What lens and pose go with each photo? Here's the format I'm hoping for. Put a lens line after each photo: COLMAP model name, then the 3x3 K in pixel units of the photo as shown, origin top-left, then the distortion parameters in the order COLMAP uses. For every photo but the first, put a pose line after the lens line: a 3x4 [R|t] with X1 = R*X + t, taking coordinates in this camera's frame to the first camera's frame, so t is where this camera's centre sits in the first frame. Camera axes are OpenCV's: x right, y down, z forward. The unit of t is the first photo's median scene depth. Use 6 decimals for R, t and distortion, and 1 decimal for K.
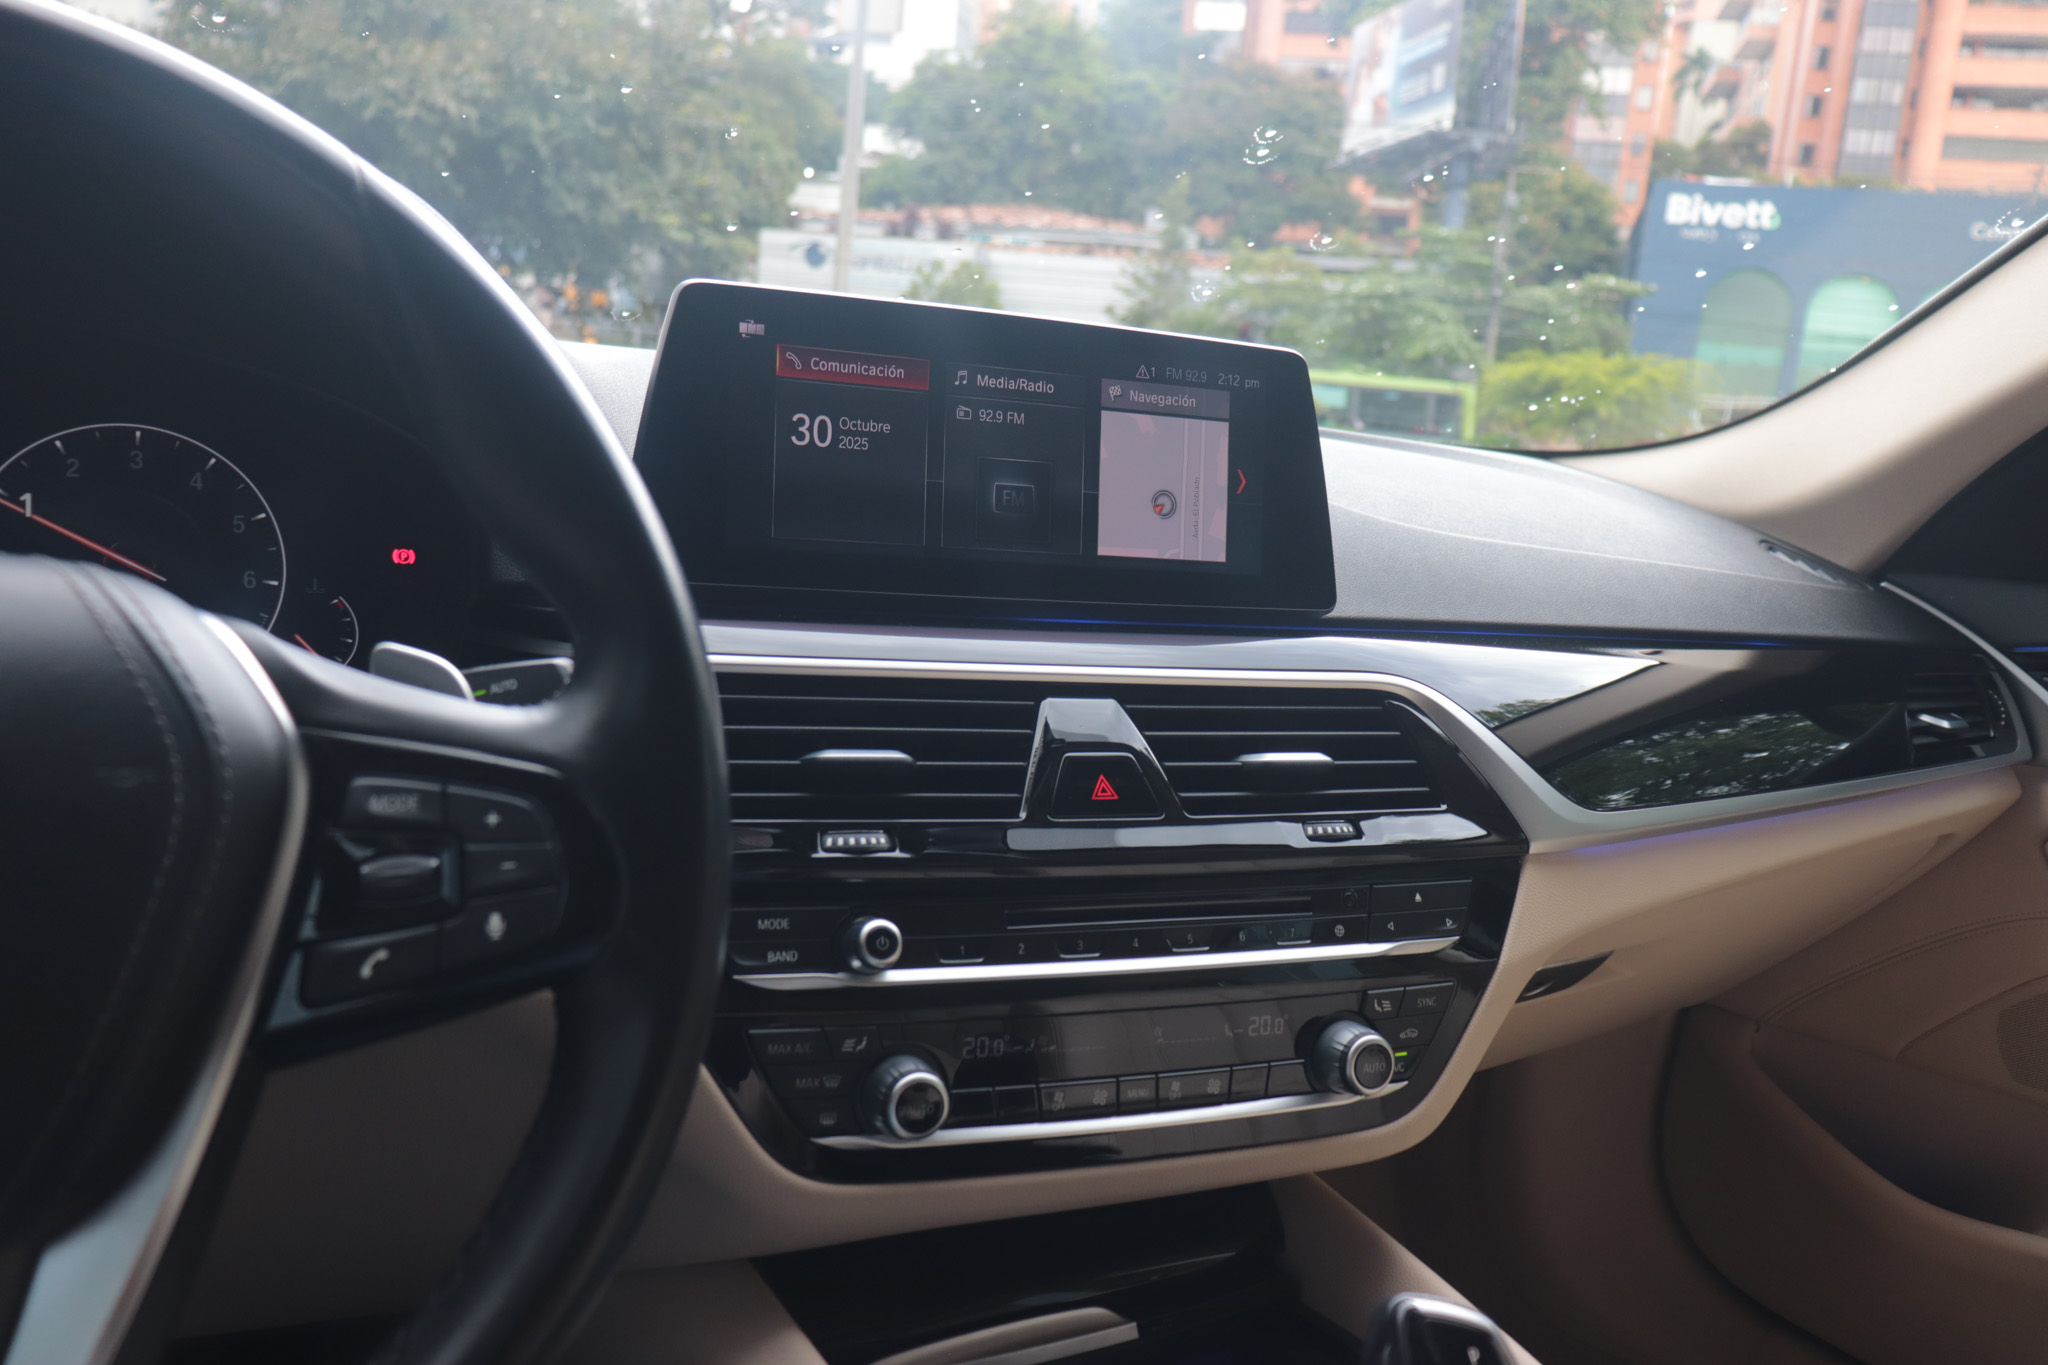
lens RADIAL K [[1634.1, 0, 1017.3], [0, 1634.1, 682.3], [0, 0, 1]] dist [-0.001720, 0.002352]
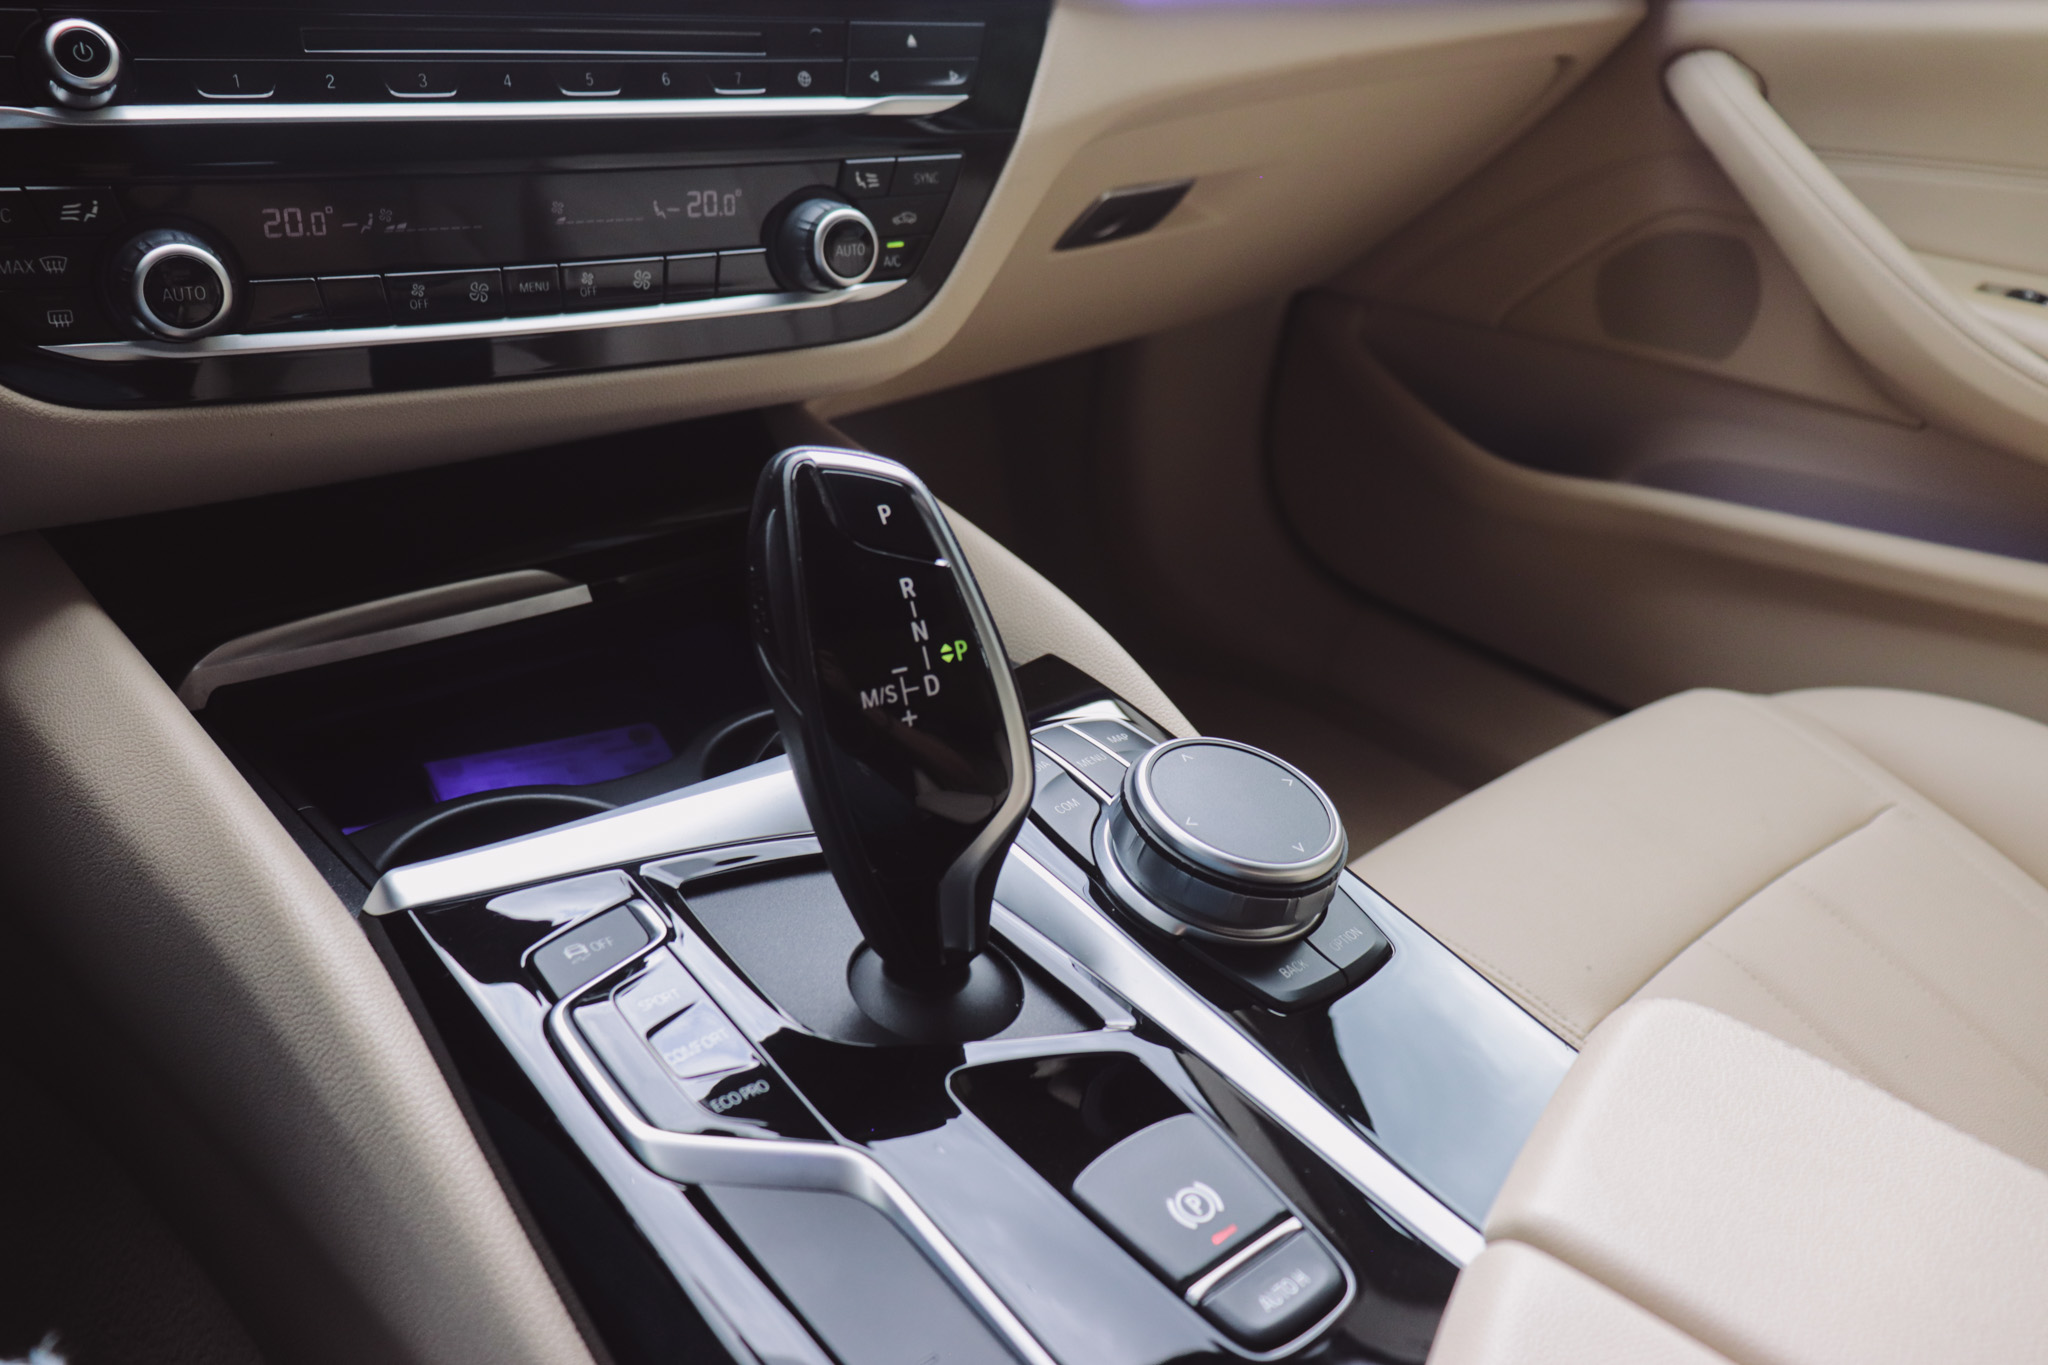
lens RADIAL K [[1603.4, 0, 1026.2], [0, 1603.4, 664.6], [0, 0, 1]] dist [0.000135, 0.002494]
pose [[0.982019, -0.082789, 0.169658, 0.140218], [0.021557, 0.942006, 0.334904, 0.151950], [-0.187545, -0.325225, 0.926853, 0.179365]]
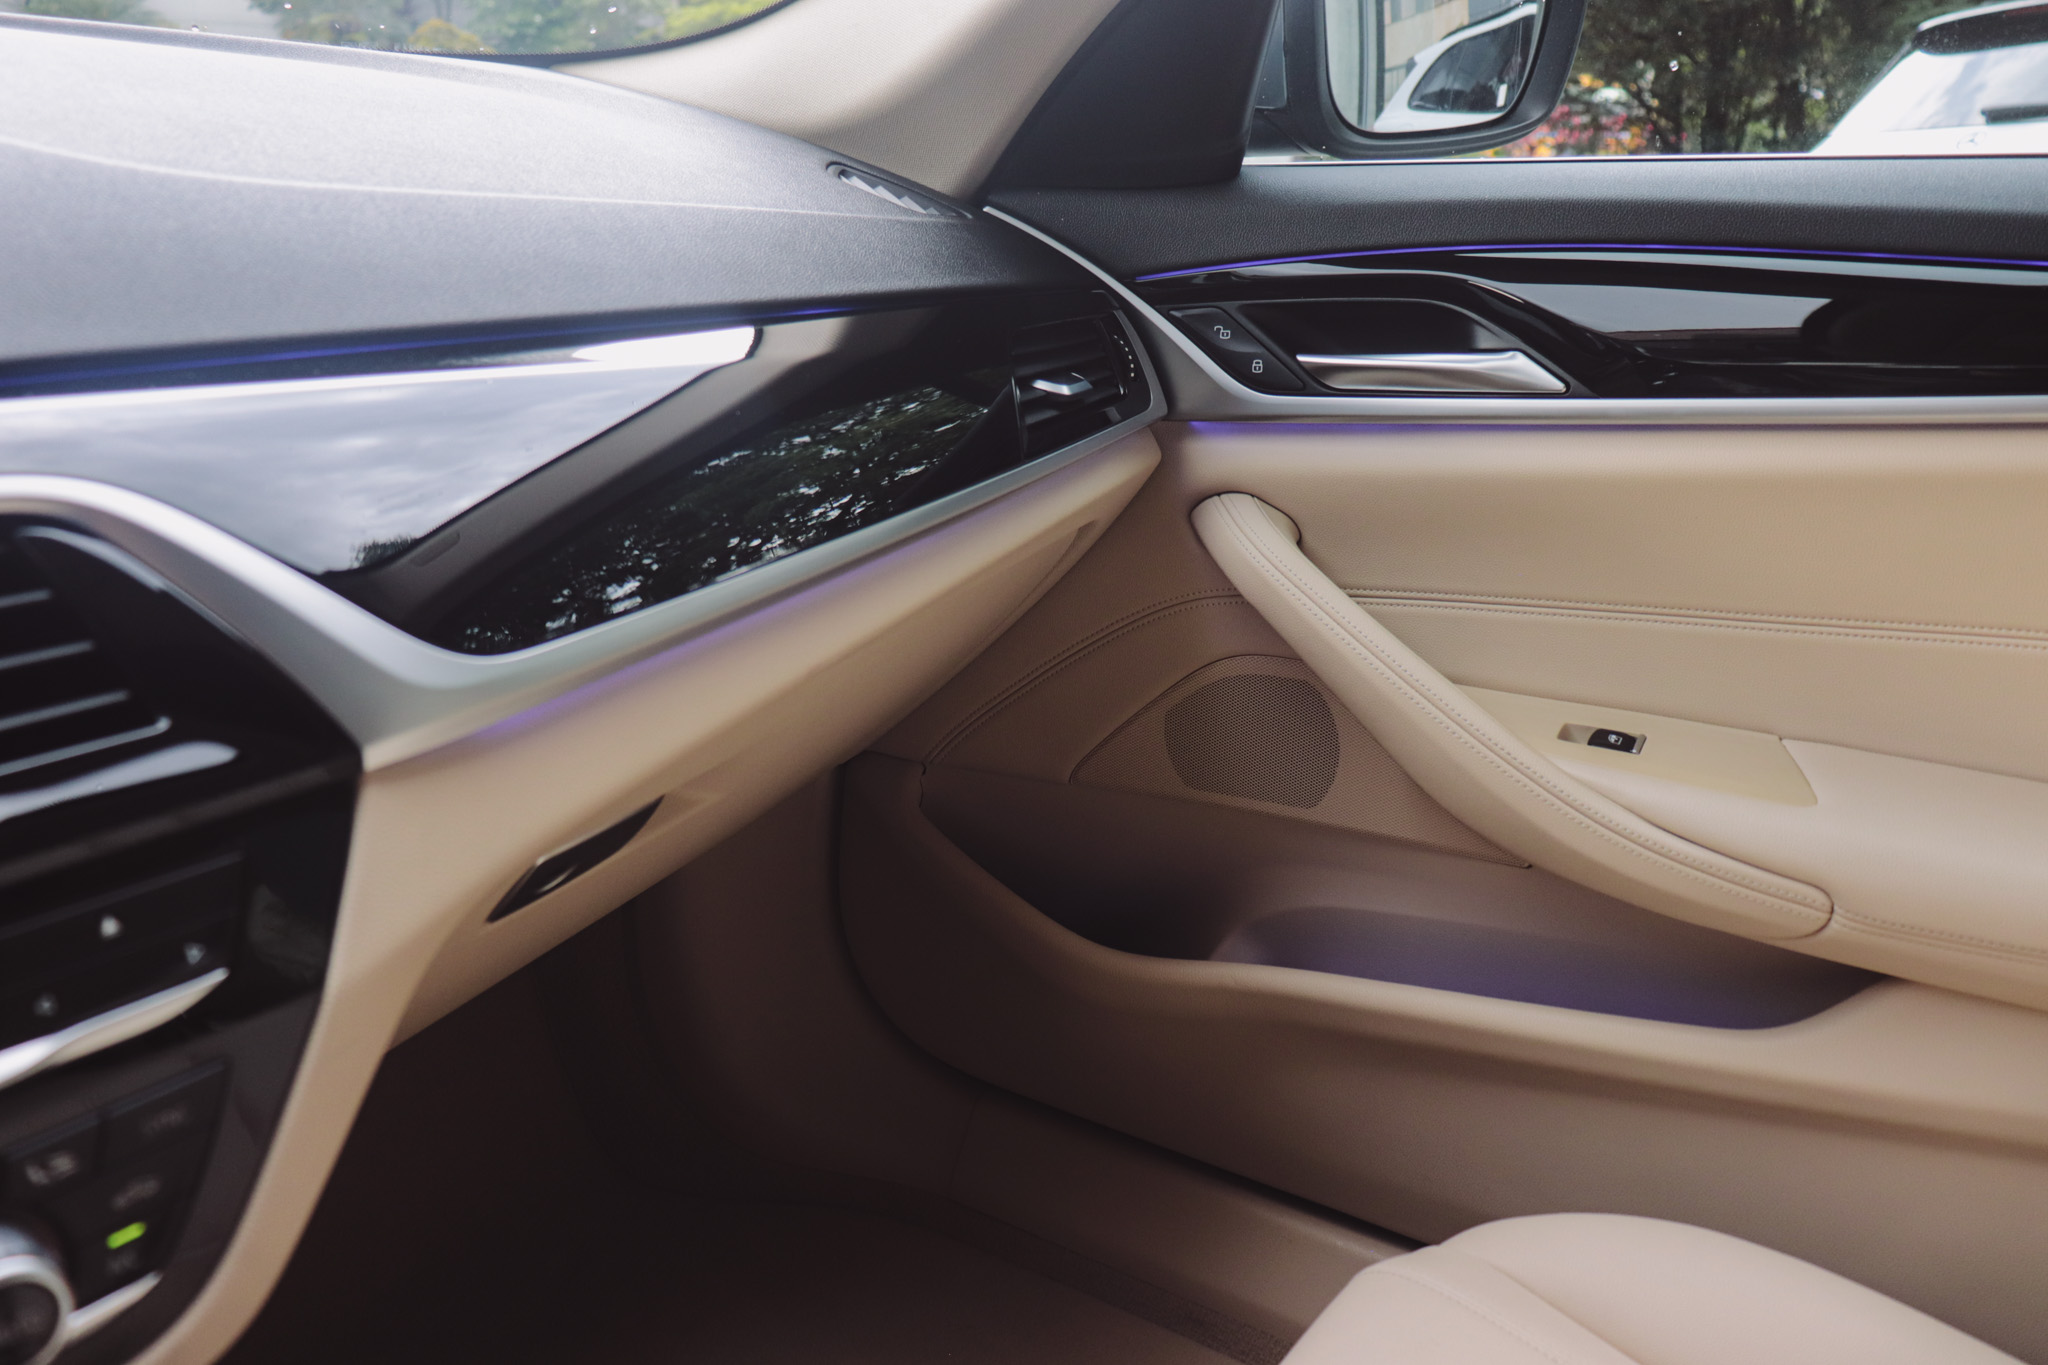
lens RADIAL K [[1603.4, 0, 1026.2], [0, 1603.4, 664.6], [0, 0, 1]] dist [0.000135, 0.002494]
pose [[0.892157, -0.197760, 0.406136, 0.302724], [0.117072, 0.969583, 0.214948, -0.018430], [-0.436291, -0.144221, 0.888173, 0.438676]]
